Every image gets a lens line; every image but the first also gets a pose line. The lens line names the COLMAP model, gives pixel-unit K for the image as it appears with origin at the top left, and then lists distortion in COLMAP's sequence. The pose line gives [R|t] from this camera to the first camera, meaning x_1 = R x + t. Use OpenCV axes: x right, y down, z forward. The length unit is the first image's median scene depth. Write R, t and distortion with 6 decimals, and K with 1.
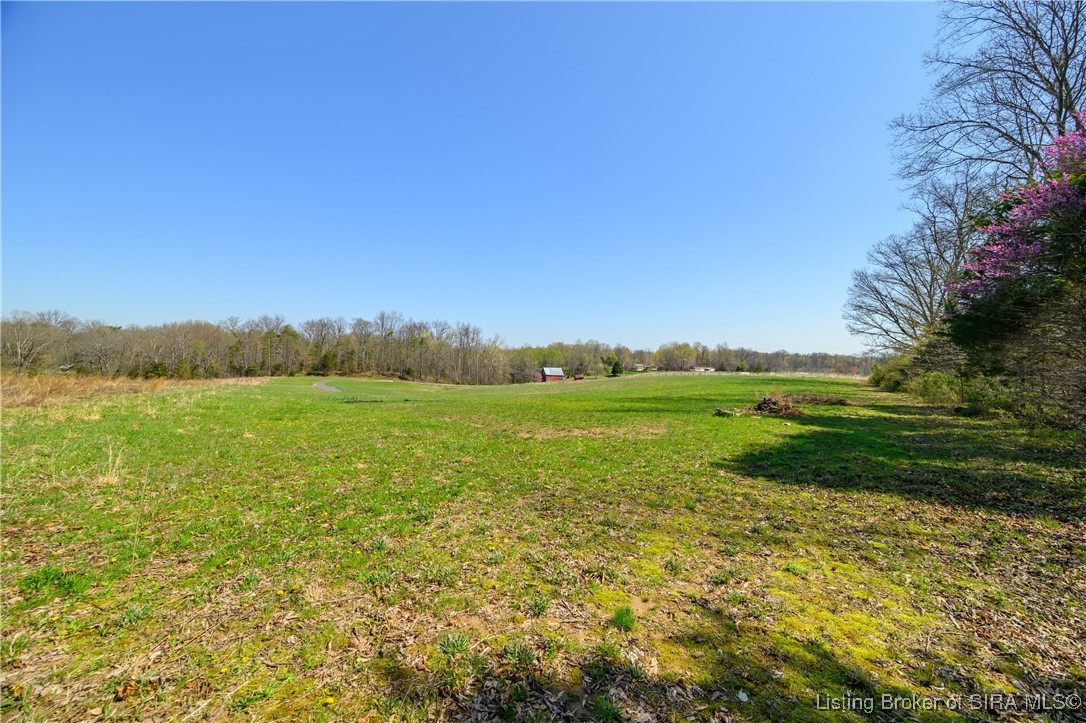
lens RADIAL K [[430.1, 0, 544.8], [0, 430.1, 362.2], [0, 0, 1]] dist [-0.000197, -0.000061]
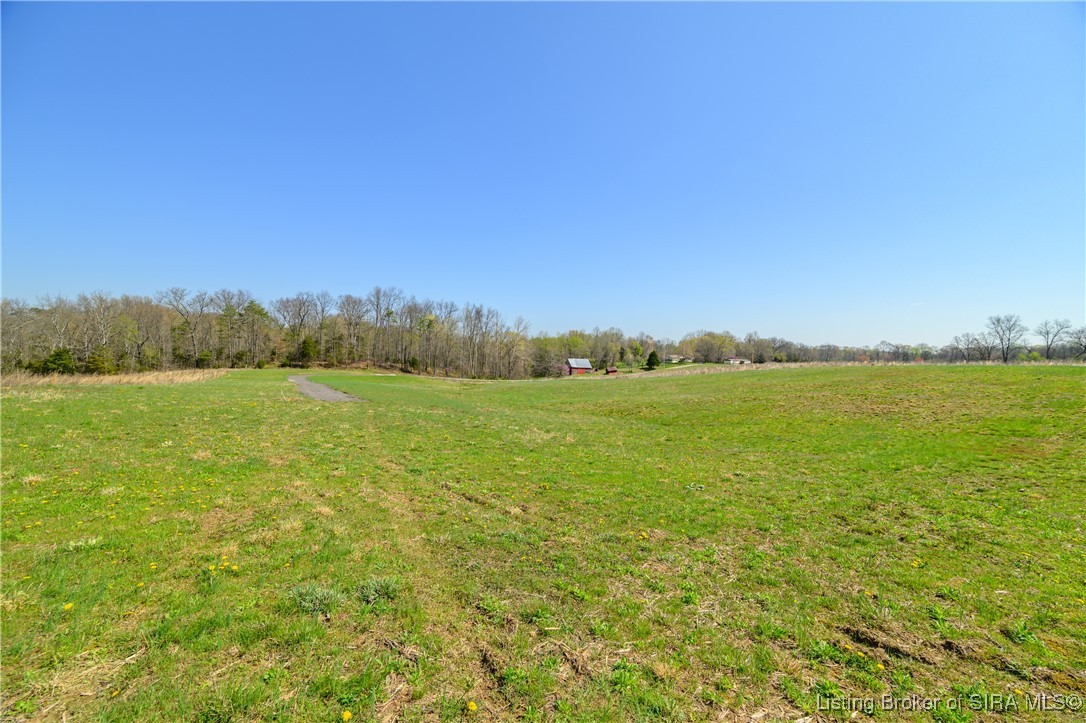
lens RADIAL K [[430.1, 0, 541.9], [0, 430.1, 363.0], [0, 0, 1]] dist [-0.000197, -0.000061]
pose [[0.999283, 0.001742, 0.037818, -0.103286], [-0.002385, 0.999853, 0.016969, 0.007944], [-0.037782, -0.017047, 0.999141, 0.192267]]
